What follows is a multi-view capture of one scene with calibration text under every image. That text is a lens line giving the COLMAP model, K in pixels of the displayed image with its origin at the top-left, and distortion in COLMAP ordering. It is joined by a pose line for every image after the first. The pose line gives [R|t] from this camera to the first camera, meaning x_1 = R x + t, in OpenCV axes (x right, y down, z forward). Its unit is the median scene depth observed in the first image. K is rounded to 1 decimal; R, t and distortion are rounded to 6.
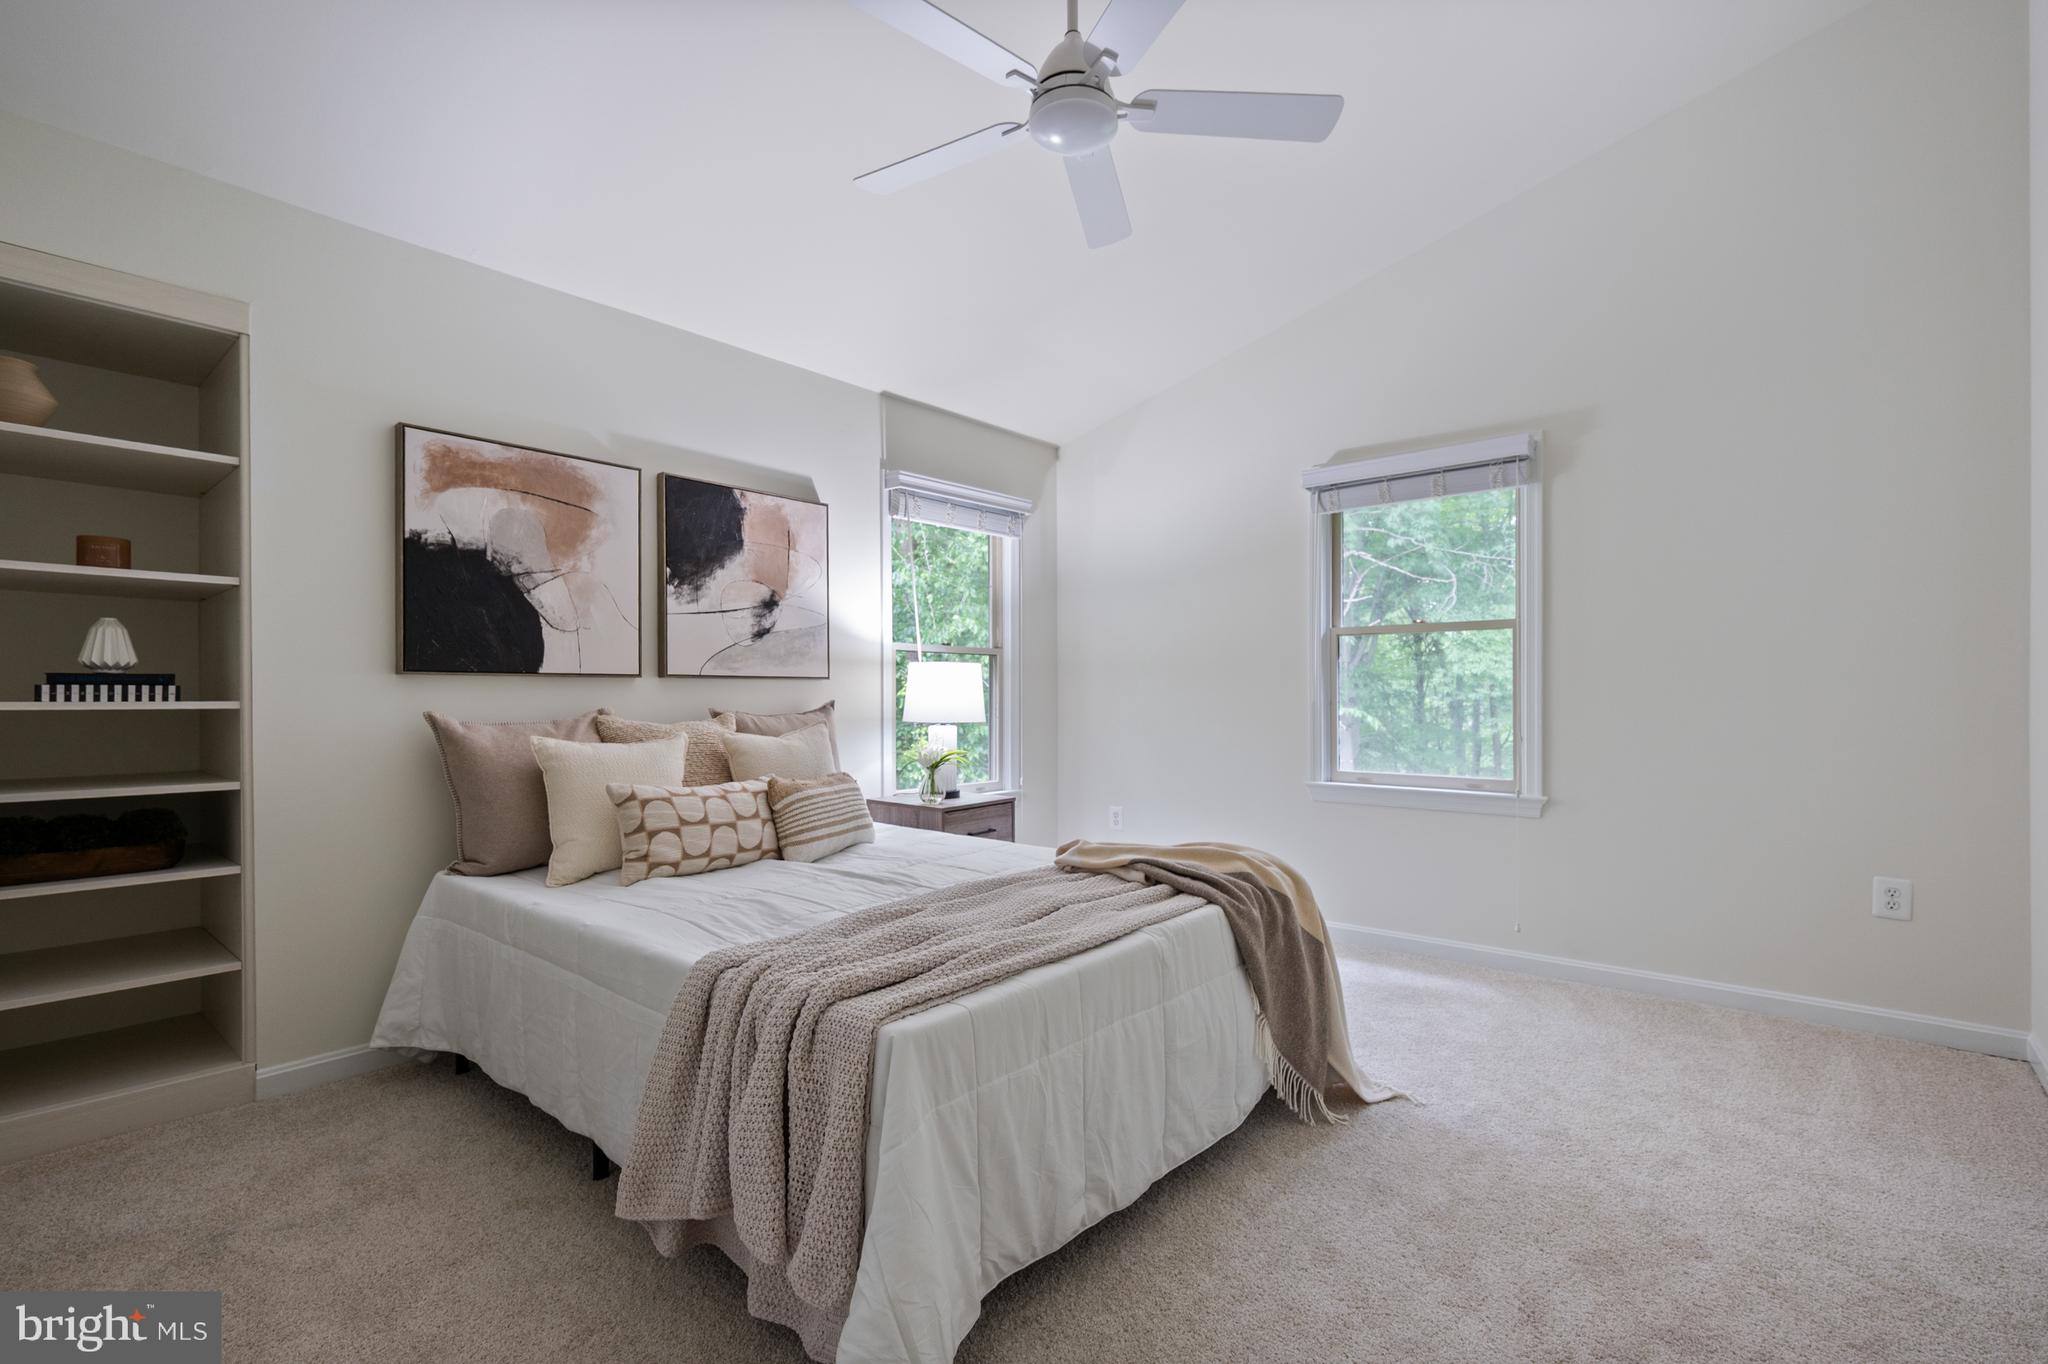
lens RADIAL K [[958.5, 0, 1014.4], [0, 958.5, 695.7], [0, 0, 1]] dist [0.005093, 0.000100]
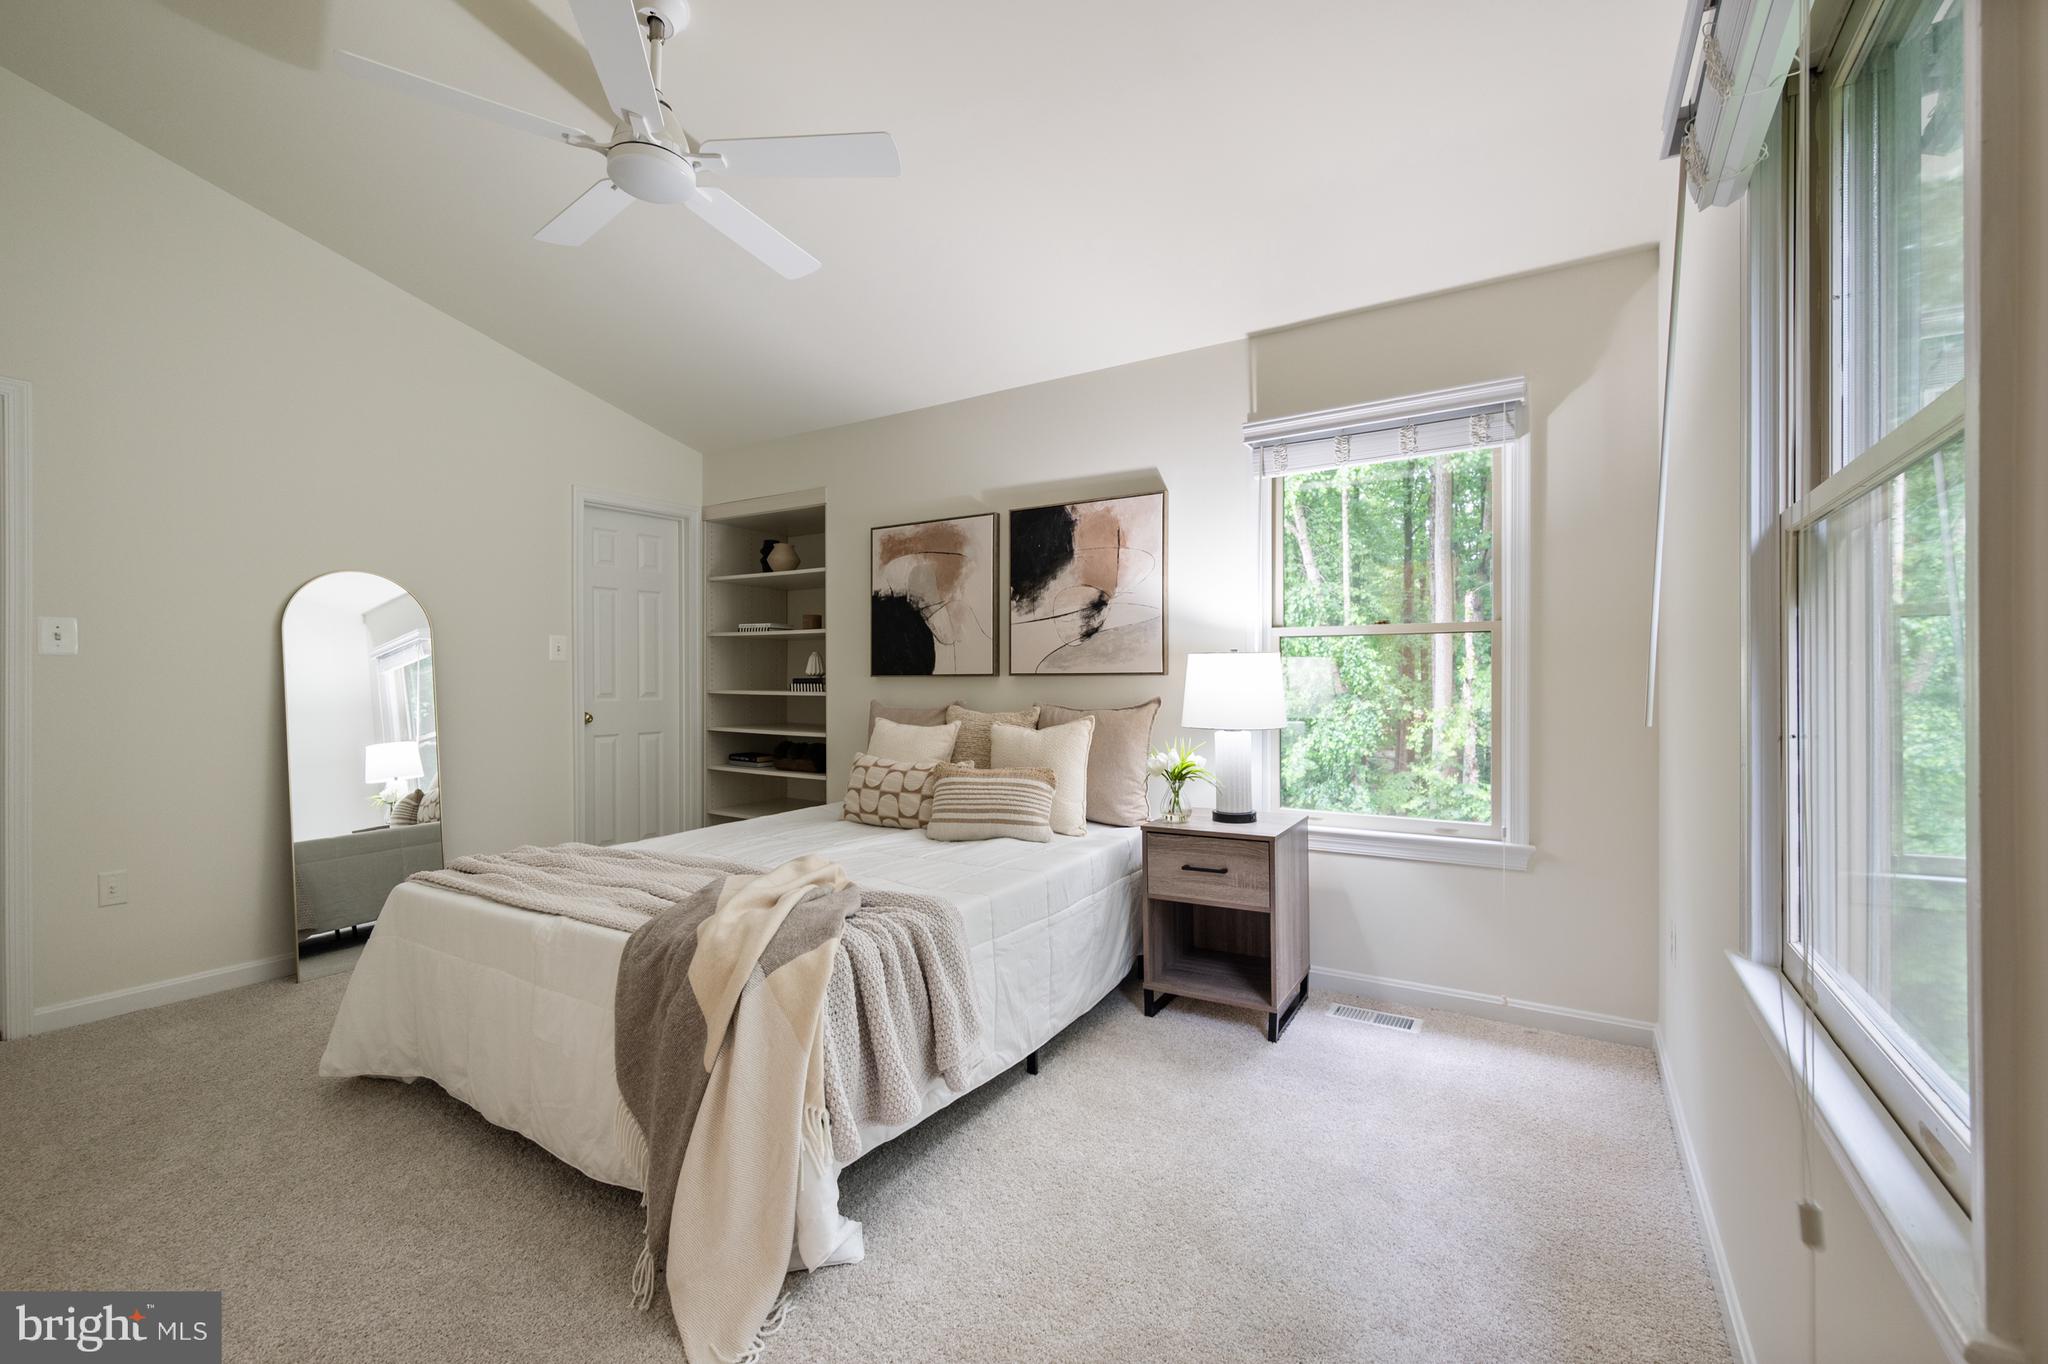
lens RADIAL K [[843.6, 0, 1015.9], [0, 843.6, 685.8], [0, 0, 1]] dist [-0.002051, -0.000029]
pose [[0.150530, 0.004639, -0.988595, 0.690334], [-0.000312, 0.999989, 0.004645, -0.011567], [0.988605, -0.000391, 0.150530, 0.824296]]
